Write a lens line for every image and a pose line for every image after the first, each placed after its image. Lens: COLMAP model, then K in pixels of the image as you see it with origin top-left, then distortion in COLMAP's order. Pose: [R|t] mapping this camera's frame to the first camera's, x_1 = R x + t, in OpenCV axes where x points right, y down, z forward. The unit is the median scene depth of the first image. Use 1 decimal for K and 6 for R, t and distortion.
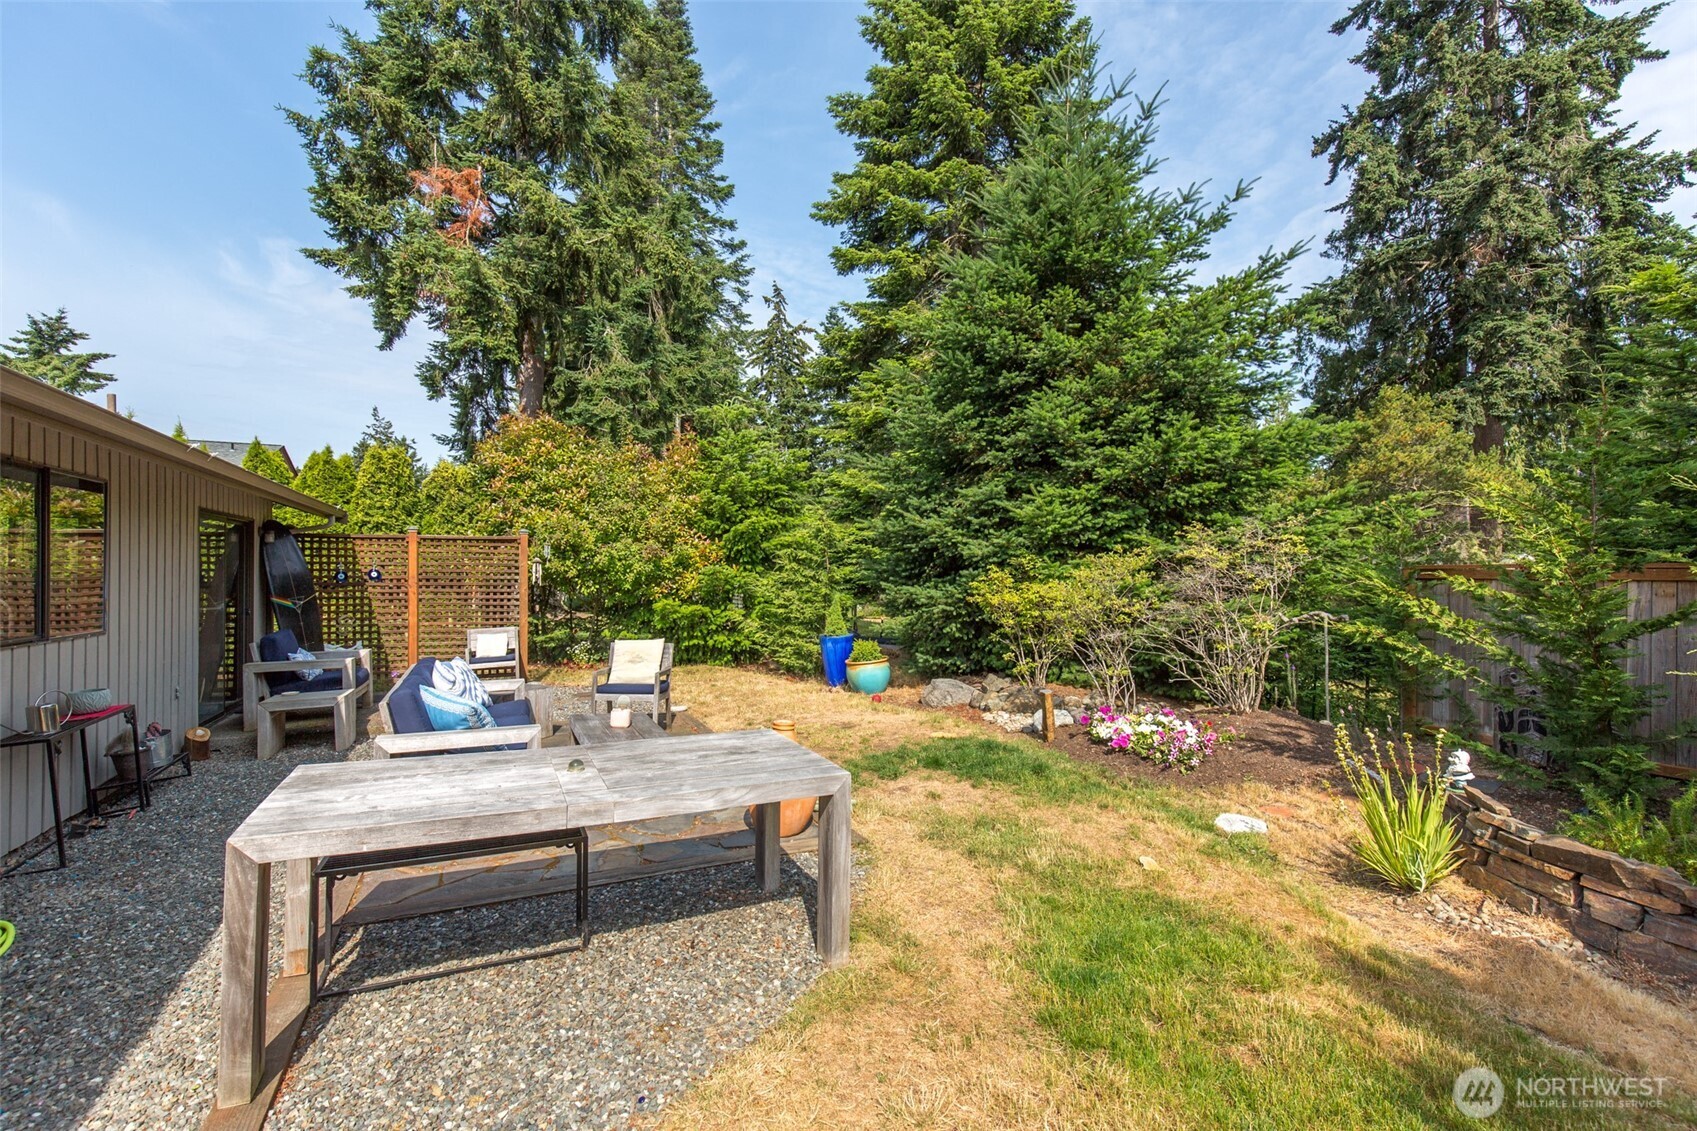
lens RADIAL K [[757.0, 0, 850.1], [0, 757.0, 573.0], [0, 0, 1]] dist [0.009914, -0.006782]
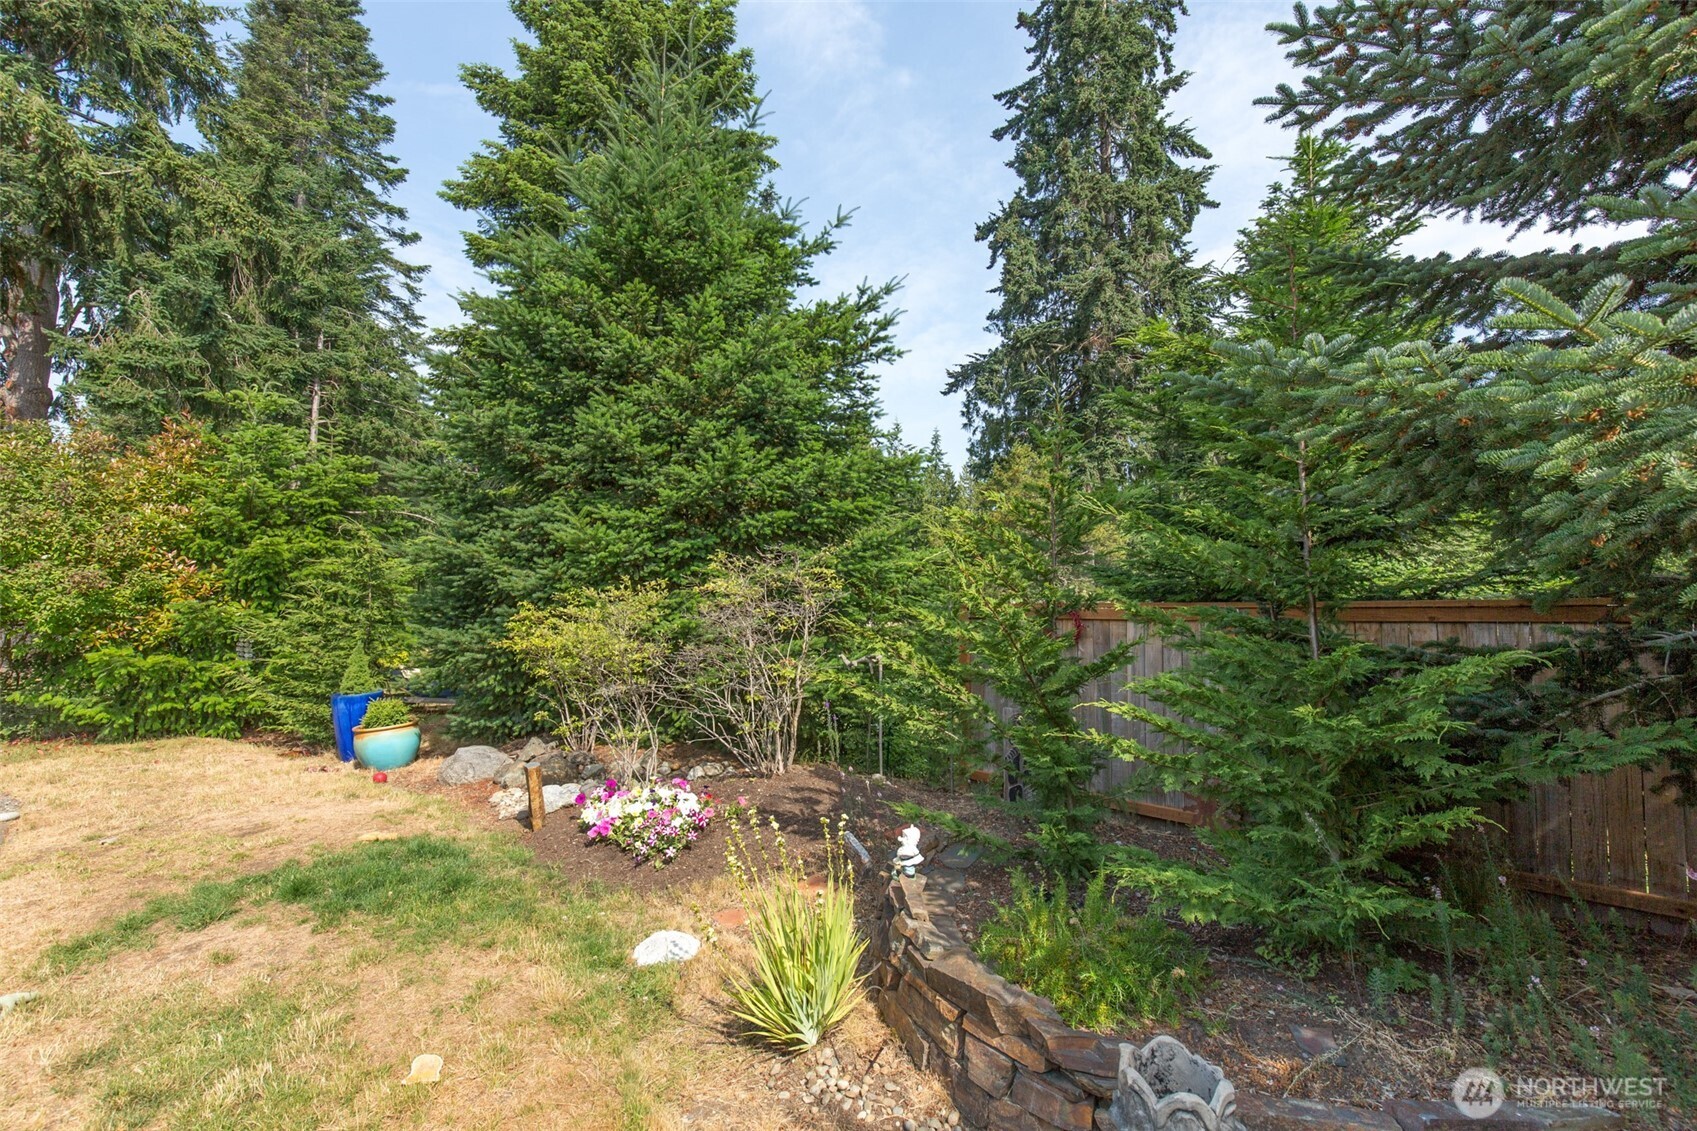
lens RADIAL K [[761.3, 0, 848.2], [0, 761.3, 569.7], [0, 0, 1]] dist [0.029678, -0.020879]
pose [[0.941243, 0.023630, 0.336903, 0.102349], [-0.003820, 0.998230, -0.059341, 0.001344], [-0.337709, 0.054567, 0.939667, 0.052923]]
